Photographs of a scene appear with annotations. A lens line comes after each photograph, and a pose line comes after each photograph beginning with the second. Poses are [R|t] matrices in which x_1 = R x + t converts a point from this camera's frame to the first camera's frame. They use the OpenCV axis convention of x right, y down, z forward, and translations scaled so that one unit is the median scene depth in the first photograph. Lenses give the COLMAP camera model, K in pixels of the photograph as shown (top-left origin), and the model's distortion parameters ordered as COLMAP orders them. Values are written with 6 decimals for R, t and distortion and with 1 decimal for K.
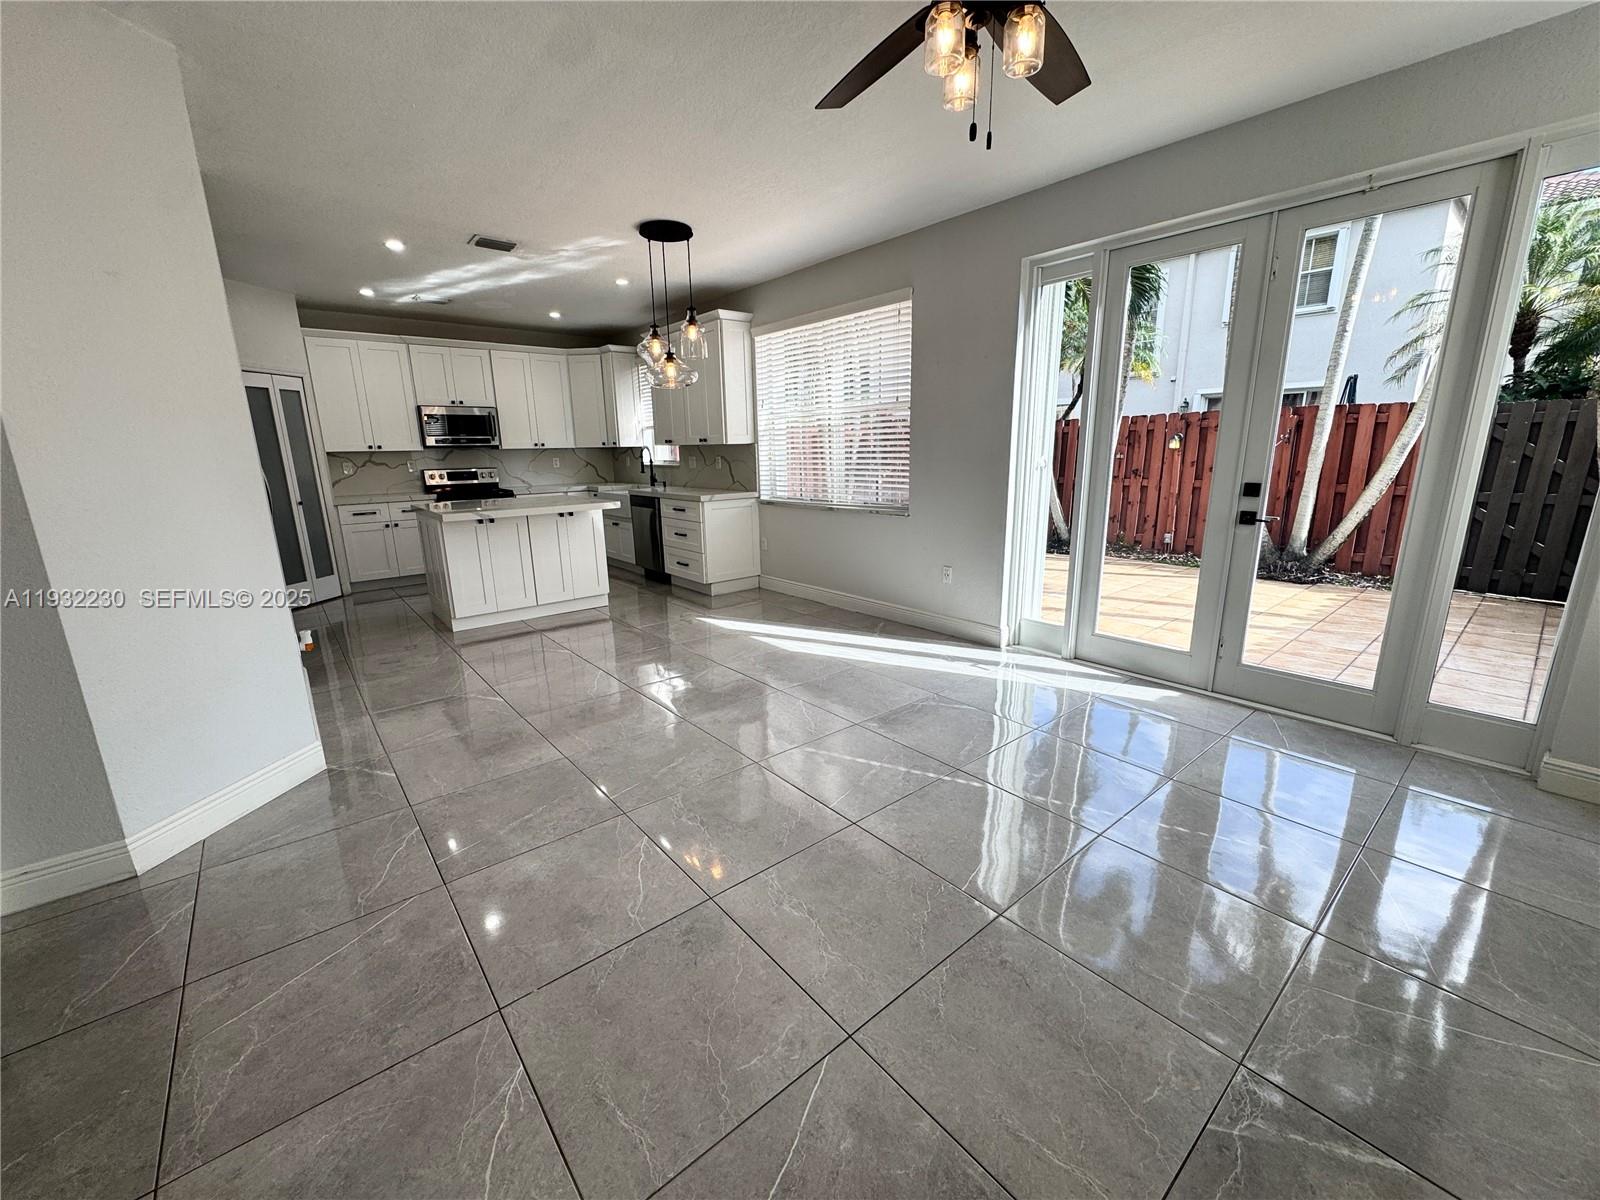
lens RADIAL K [[639.8, 0, 797.4], [0, 639.8, 600.0], [0, 0, 1]] dist [-0.001745, -0.000304]
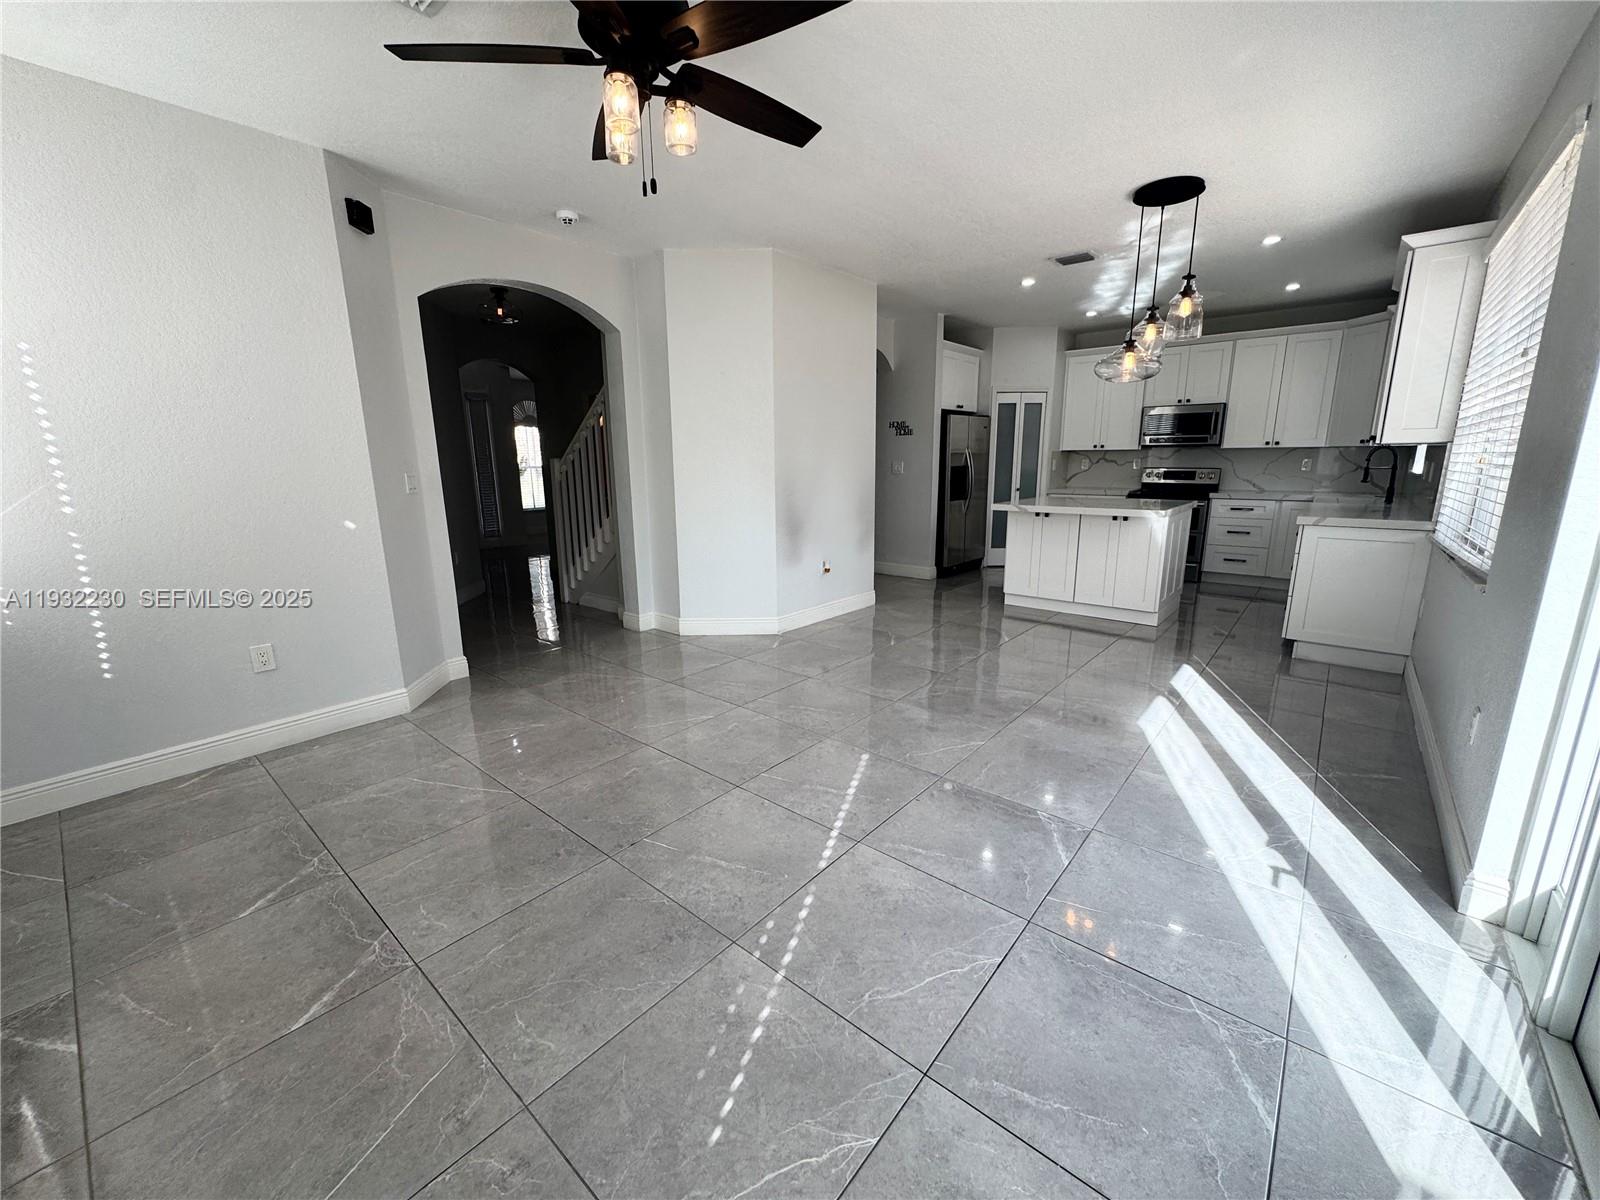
lens RADIAL K [[639.8, 0, 802.1], [0, 639.8, 598.0], [0, 0, 1]] dist [-0.001745, -0.000304]
pose [[0.176390, 0.227299, -0.957717, 0.454008], [-0.221806, 0.957127, 0.186307, -0.084211], [0.959004, 0.179564, 0.219244, 0.324397]]
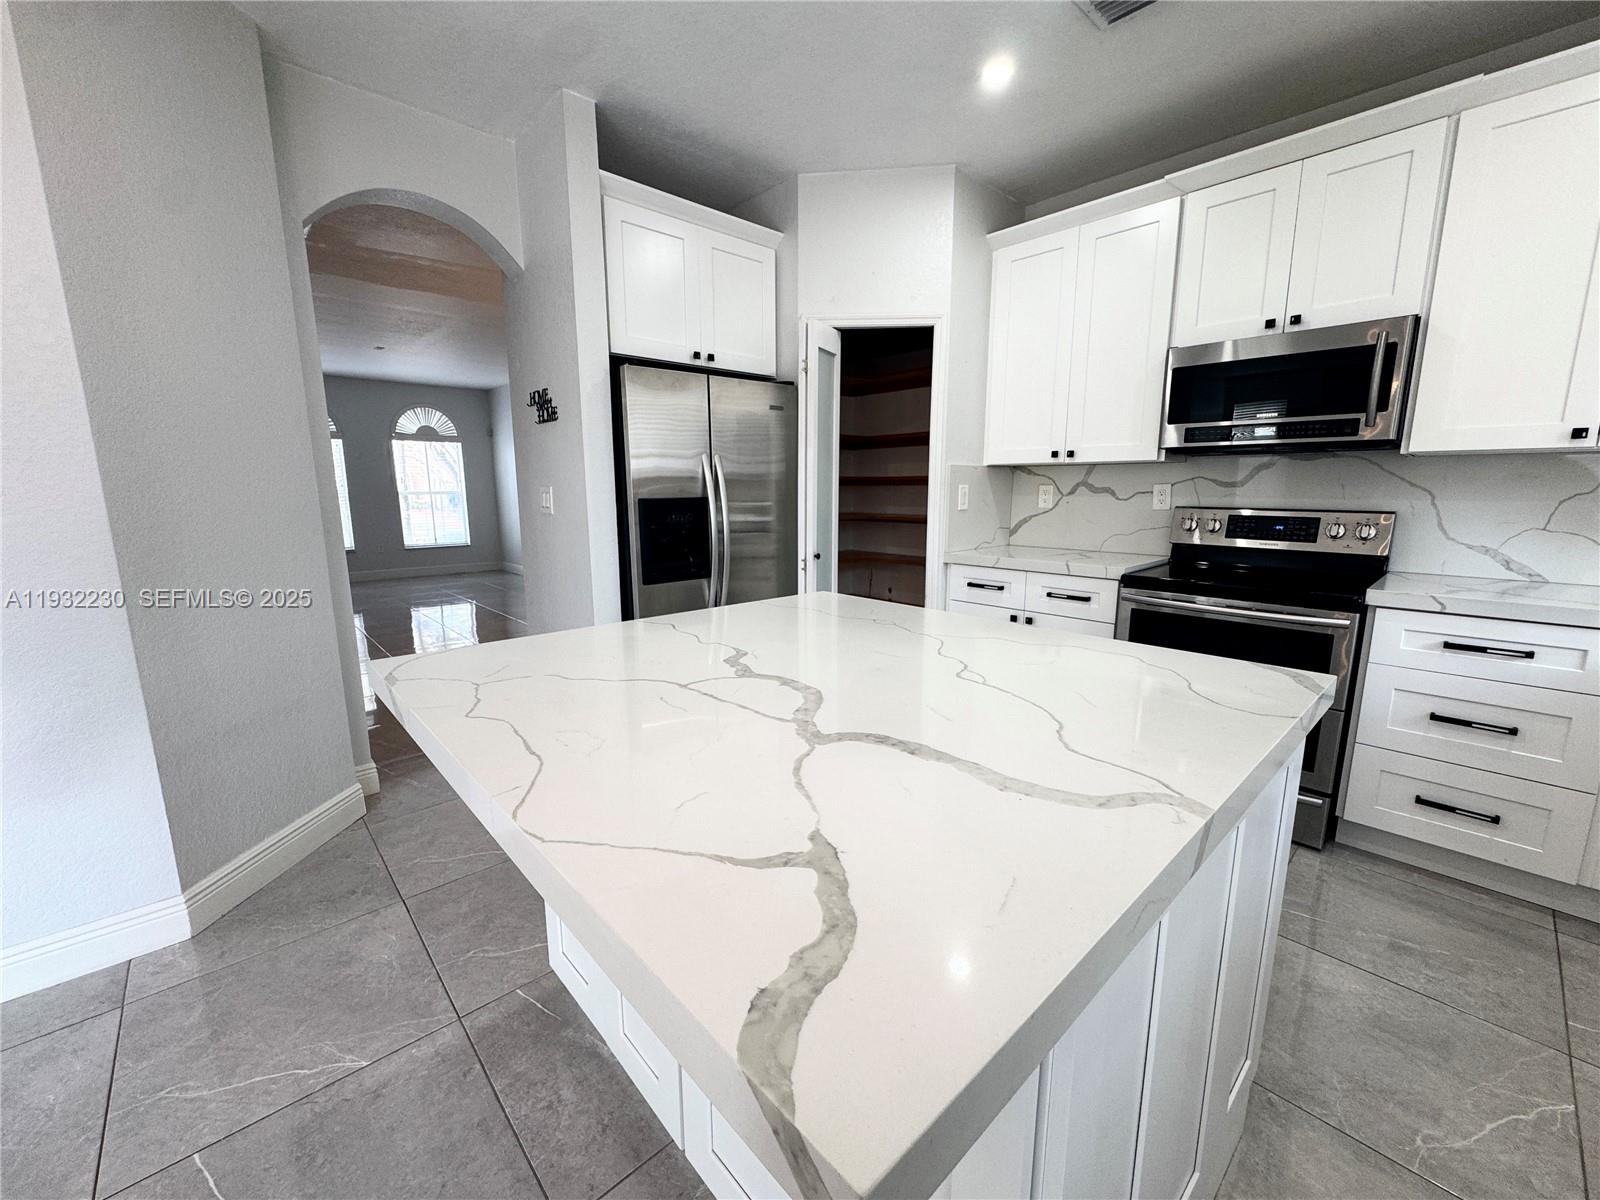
lens RADIAL K [[639.8, 0, 804.3], [0, 639.8, 603.0], [0, 0, 1]] dist [-0.001745, -0.000304]
pose [[0.053111, 0.194251, -0.979513, -0.206171], [-0.229666, 0.956979, 0.177329, -0.194866], [0.971819, 0.215543, 0.095439, 0.888815]]
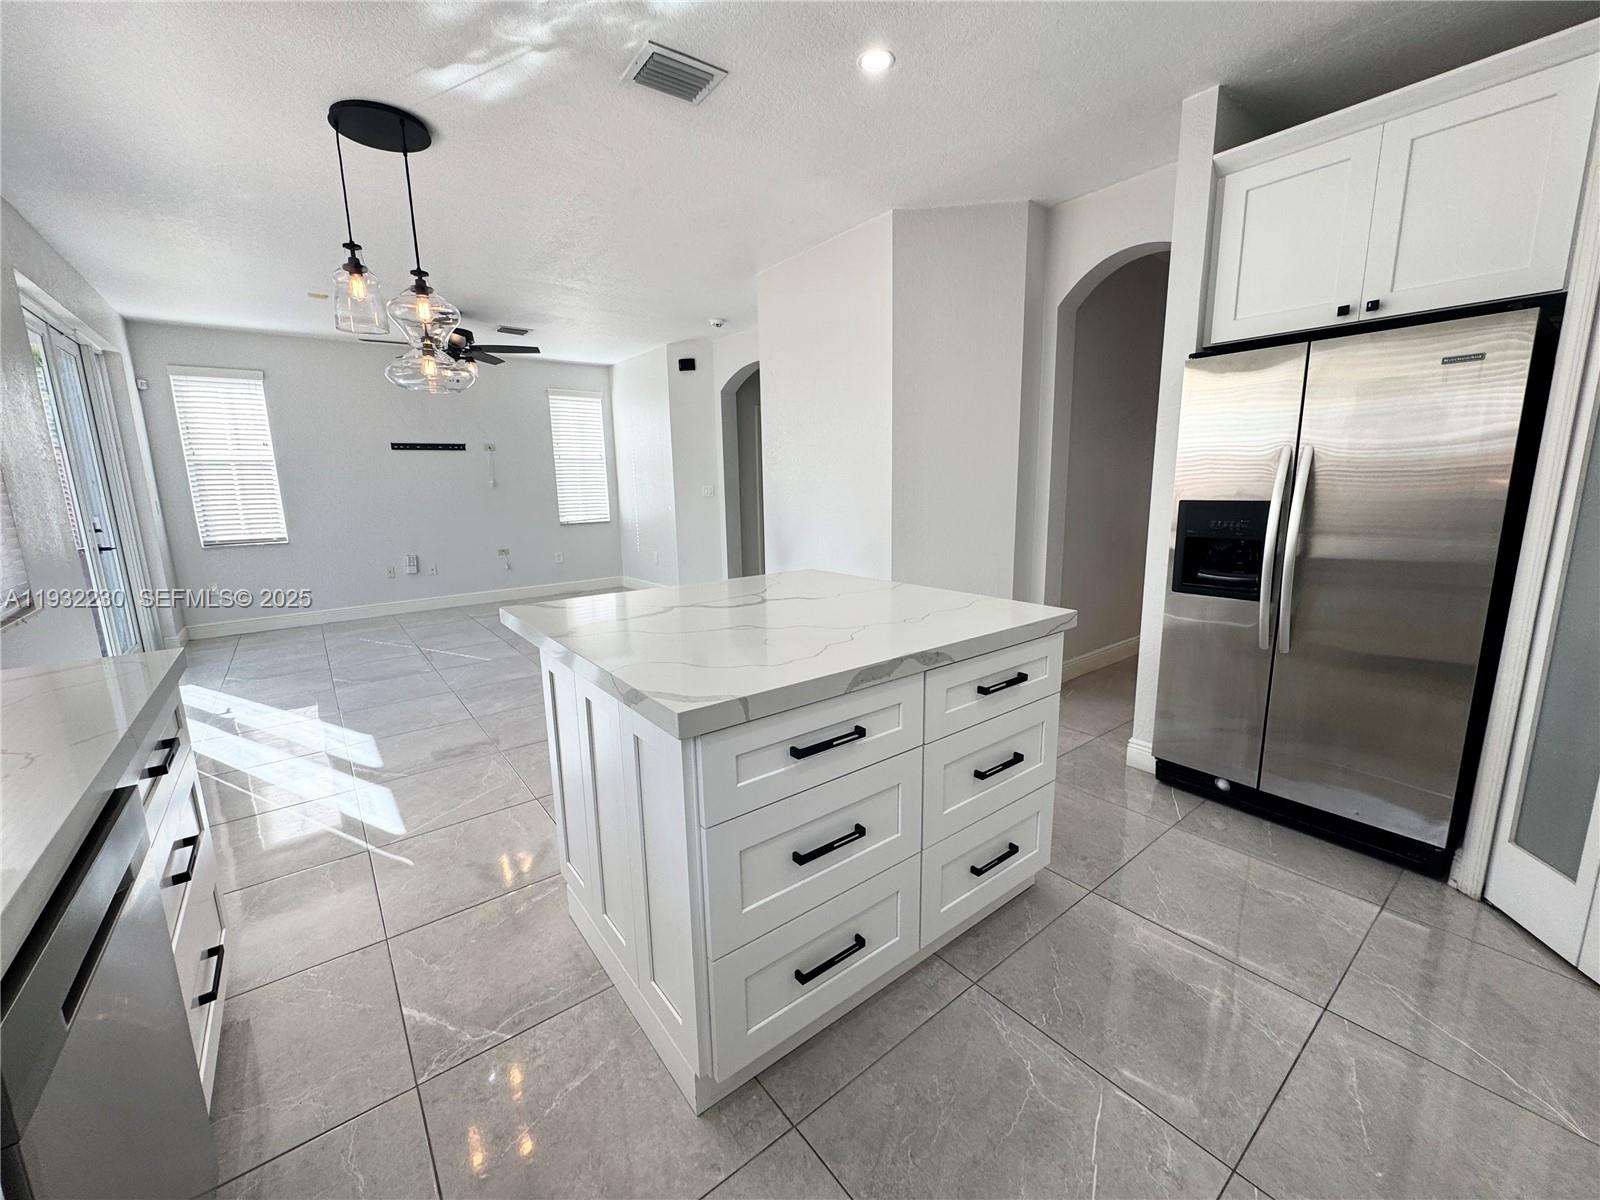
lens RADIAL K [[639.8, 0, 801.2], [0, 639.8, 606.0], [0, 0, 1]] dist [-0.001745, -0.000304]
pose [[-0.999059, 0.027828, 0.033263, -0.437766], [0.039138, 0.908921, 0.415128, -0.285785], [-0.018681, 0.416039, -0.909155, 1.241444]]
